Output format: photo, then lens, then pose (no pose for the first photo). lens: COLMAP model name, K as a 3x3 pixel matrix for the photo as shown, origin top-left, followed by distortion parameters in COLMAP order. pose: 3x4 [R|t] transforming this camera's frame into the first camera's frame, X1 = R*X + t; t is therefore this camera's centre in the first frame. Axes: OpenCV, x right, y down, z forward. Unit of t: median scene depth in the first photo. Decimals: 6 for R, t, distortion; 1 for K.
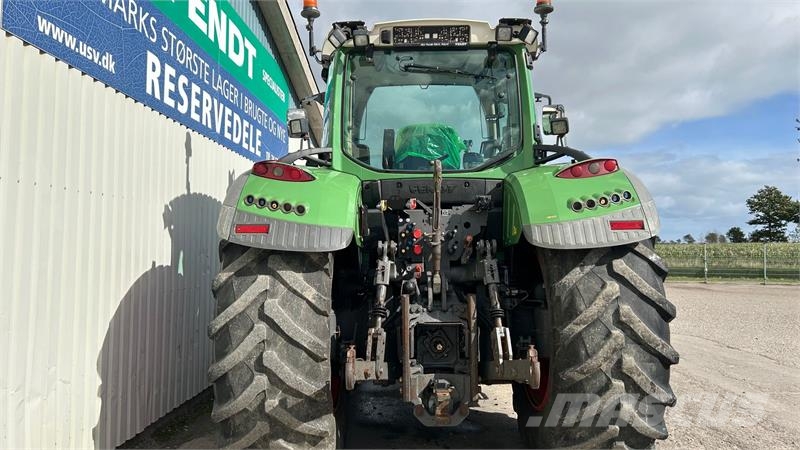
lens RADIAL K [[600.8, 0, 399.2], [0, 600.8, 223.8], [0, 0, 1]] dist [0.051688, -0.048062]
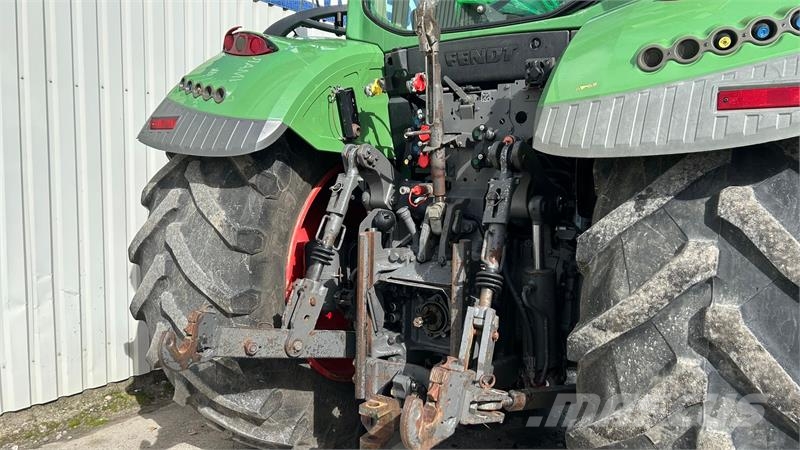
lens RADIAL K [[600.8, 0, 401.1], [0, 600.8, 230.5], [0, 0, 1]] dist [0.051688, -0.048062]
pose [[0.830298, 0.080180, -0.551522, 0.275645], [0.000203, 0.989553, 0.144167, 0.020676], [0.557319, -0.119813, 0.821608, 0.374713]]
